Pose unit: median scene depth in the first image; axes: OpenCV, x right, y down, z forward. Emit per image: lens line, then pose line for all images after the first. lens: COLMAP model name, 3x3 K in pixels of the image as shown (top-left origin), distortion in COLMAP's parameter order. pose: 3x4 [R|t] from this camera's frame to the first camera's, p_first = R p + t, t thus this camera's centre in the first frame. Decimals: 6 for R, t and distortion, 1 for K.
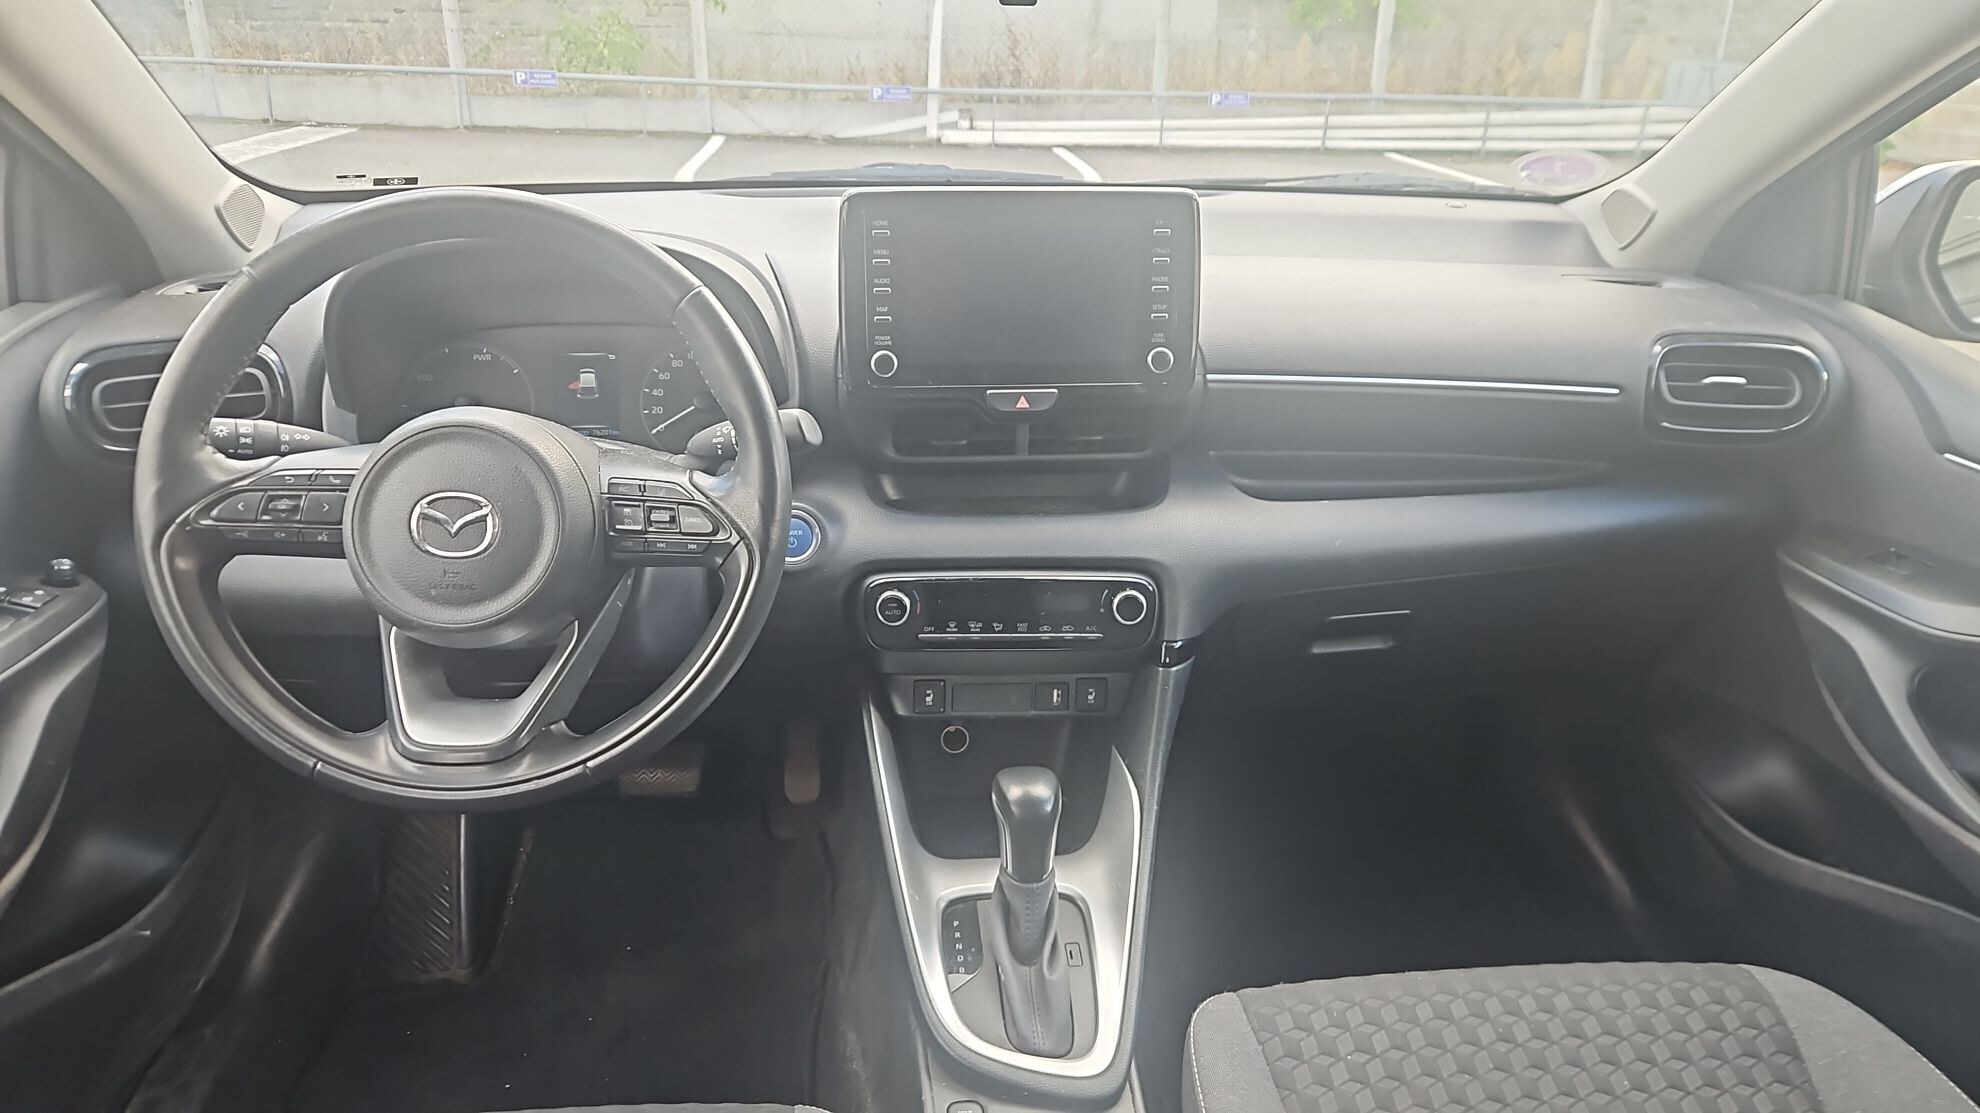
lens RADIAL K [[1313.8, 0, 961.9], [0, 1313.8, 561.7], [0, 0, 1]] dist [0.071644, -0.065123]
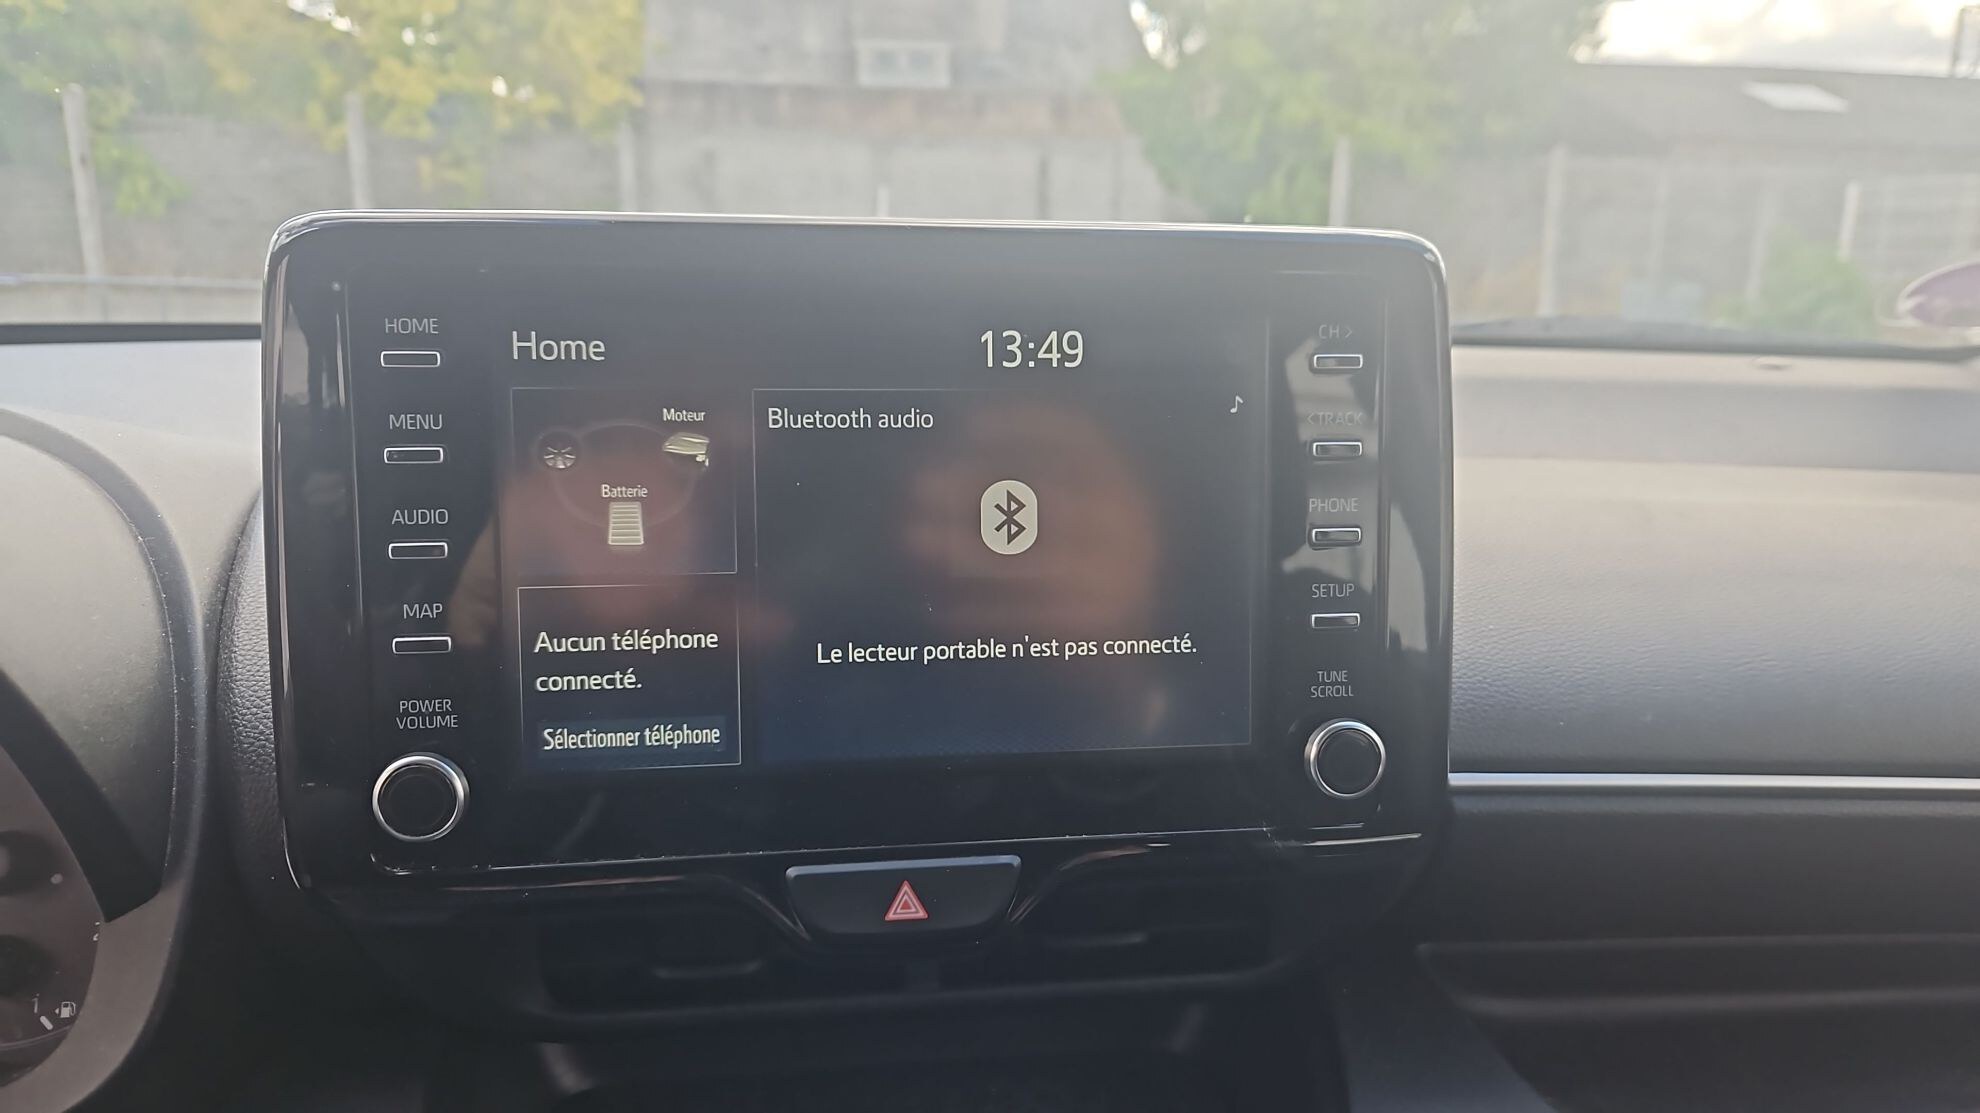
lens RADIAL K [[1313.8, 0, 961.9], [0, 1313.8, 561.7], [0, 0, 1]] dist [0.071644, -0.065123]
pose [[0.999271, -0.010550, 0.036679, 0.046406], [0.016683, 0.985102, -0.171162, -0.139329], [-0.034327, 0.171649, 0.984560, 0.654314]]
